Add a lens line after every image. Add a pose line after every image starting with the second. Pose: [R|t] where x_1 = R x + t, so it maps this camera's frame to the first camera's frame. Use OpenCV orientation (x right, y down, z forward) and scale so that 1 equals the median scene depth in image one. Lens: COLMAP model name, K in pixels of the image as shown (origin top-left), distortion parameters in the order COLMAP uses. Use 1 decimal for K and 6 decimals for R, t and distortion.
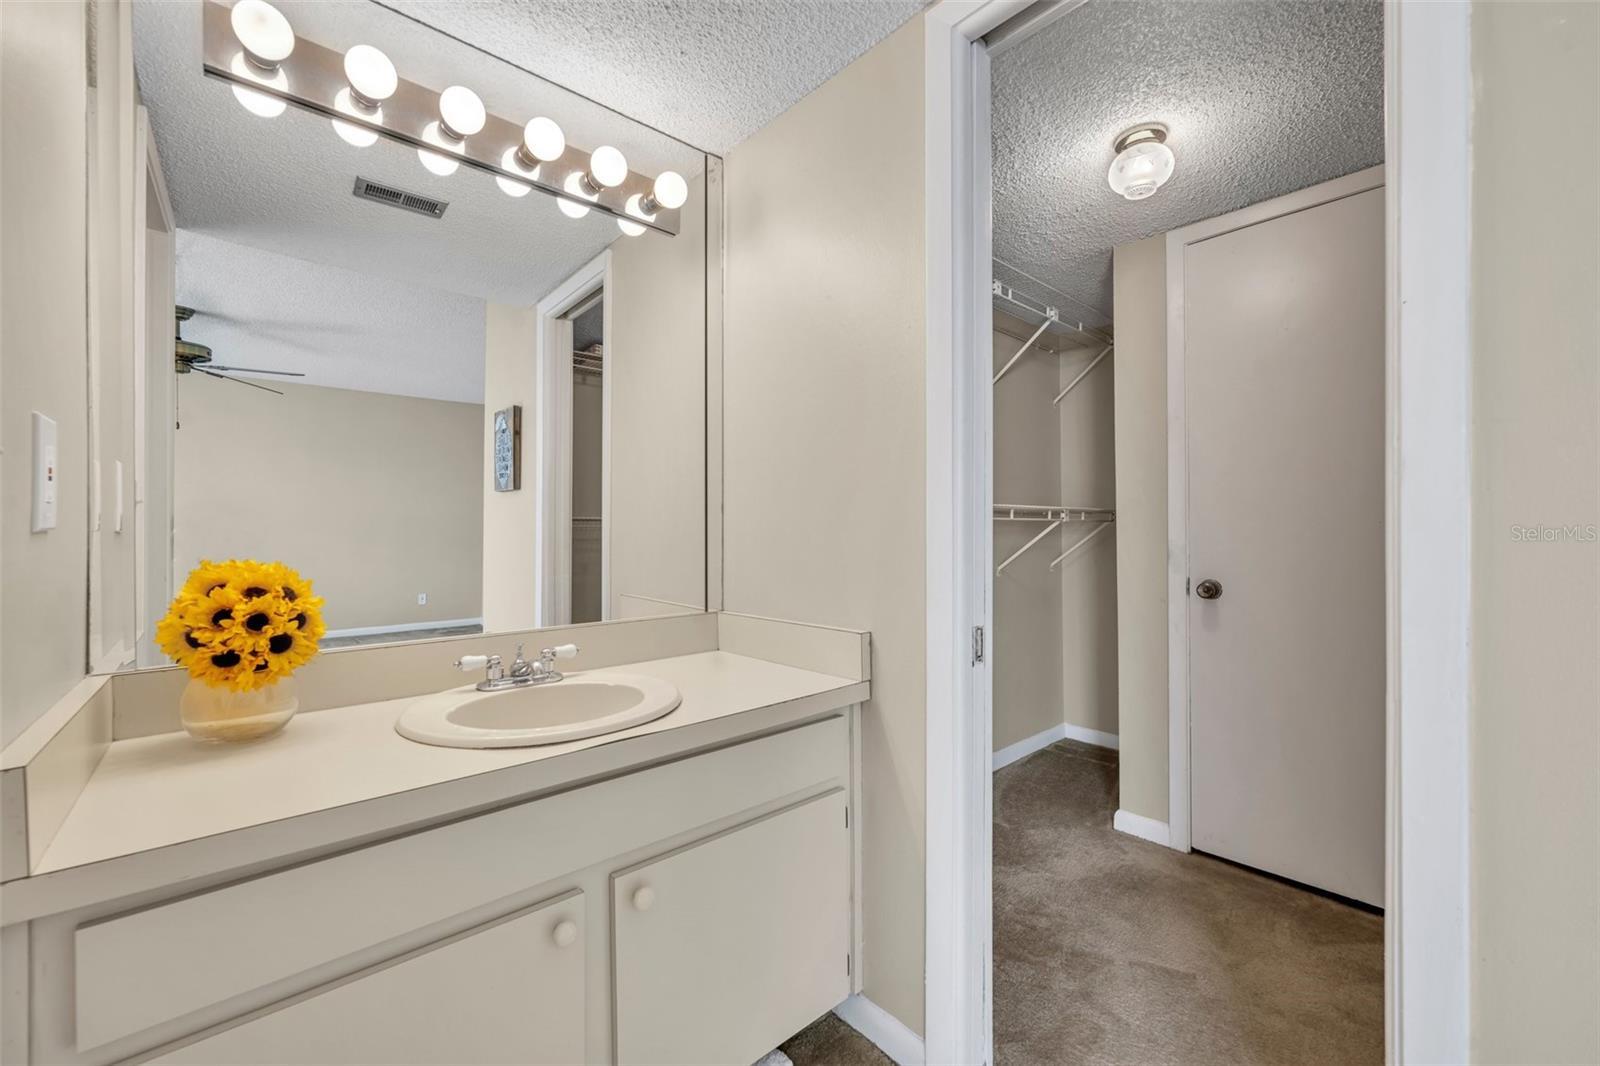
lens RADIAL K [[650.8, 0, 802.4], [0, 650.8, 538.0], [0, 0, 1]] dist [0.002631, -0.000304]
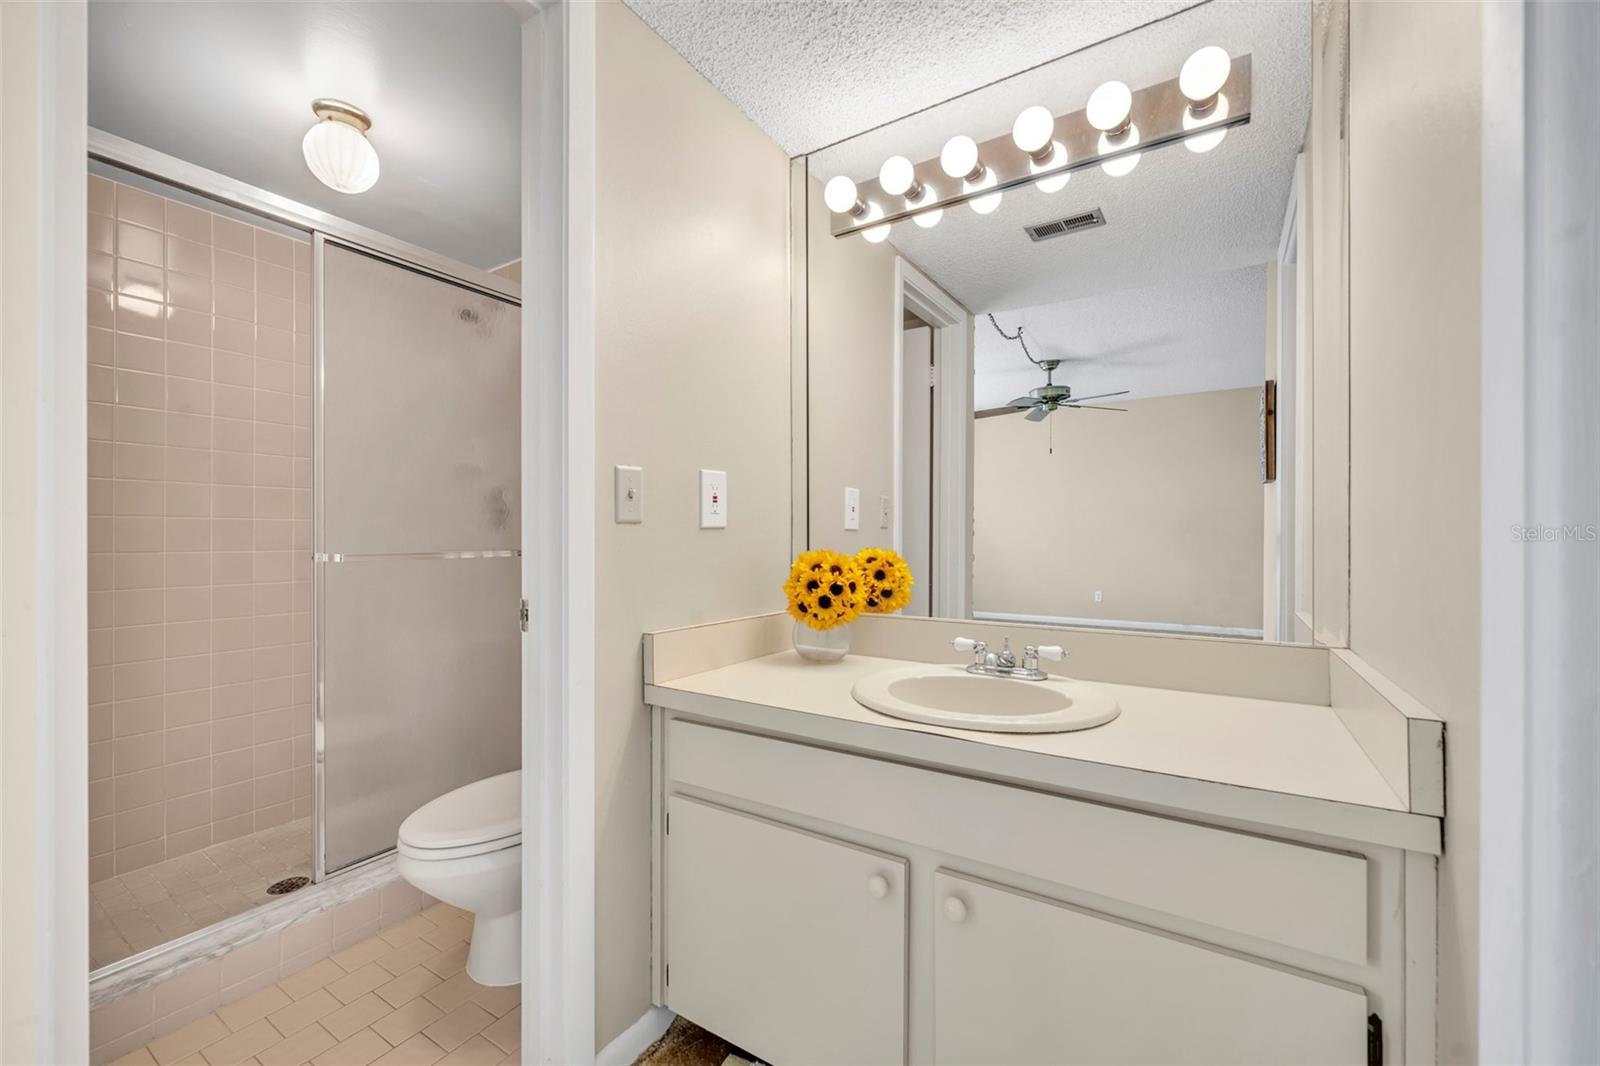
lens RADIAL K [[650.8, 0, 784.2], [0, 650.8, 535.8], [0, 0, 1]] dist [0.002631, -0.000304]
pose [[0.257684, 0.004057, -0.966221, 0.486884], [-0.009992, 0.999949, 0.001534, 0.005886], [0.966178, 0.009259, 0.257711, 0.405163]]
